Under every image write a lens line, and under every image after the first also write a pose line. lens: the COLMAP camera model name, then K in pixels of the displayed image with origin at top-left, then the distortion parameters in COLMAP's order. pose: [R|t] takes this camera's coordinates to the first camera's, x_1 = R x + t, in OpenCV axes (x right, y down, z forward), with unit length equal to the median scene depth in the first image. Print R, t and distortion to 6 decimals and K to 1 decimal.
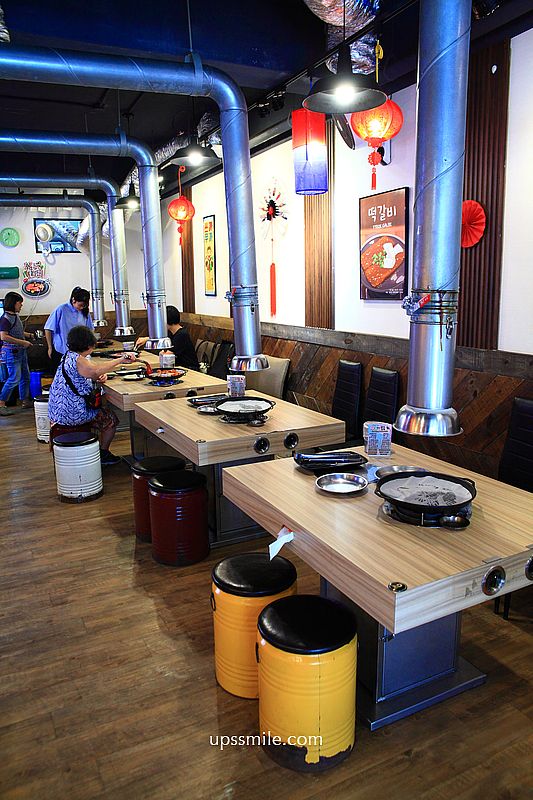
lens RADIAL K [[599.2, 0, 265.9], [0, 599.2, 399.9], [0, 0, 1]] dist [0.000531, 0.000003]
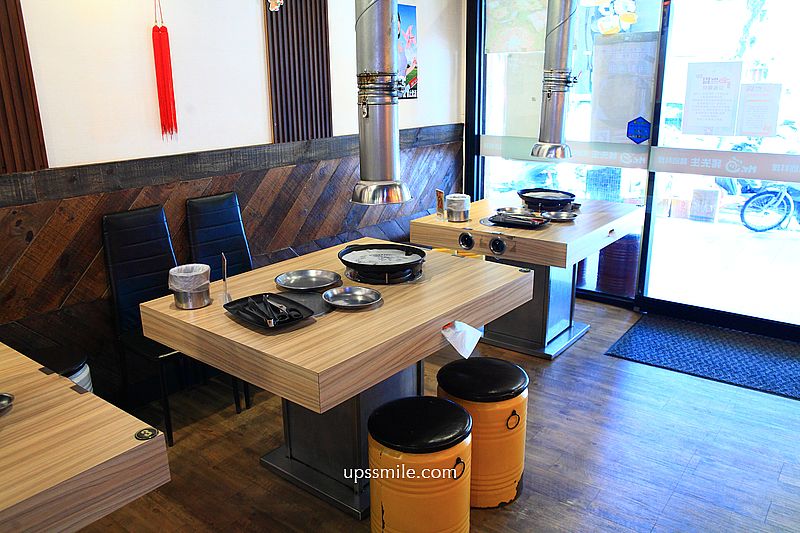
lens RADIAL K [[644.6, 0, 399.5], [0, 644.6, 265.9], [0, 0, 1]] dist [-0.006988, -0.002088]
pose [[-0.417740, -0.227229, 0.879693, -0.538147], [0.198238, 0.922098, 0.332320, -0.151086], [-0.886677, 0.313211, -0.340152, 0.919306]]
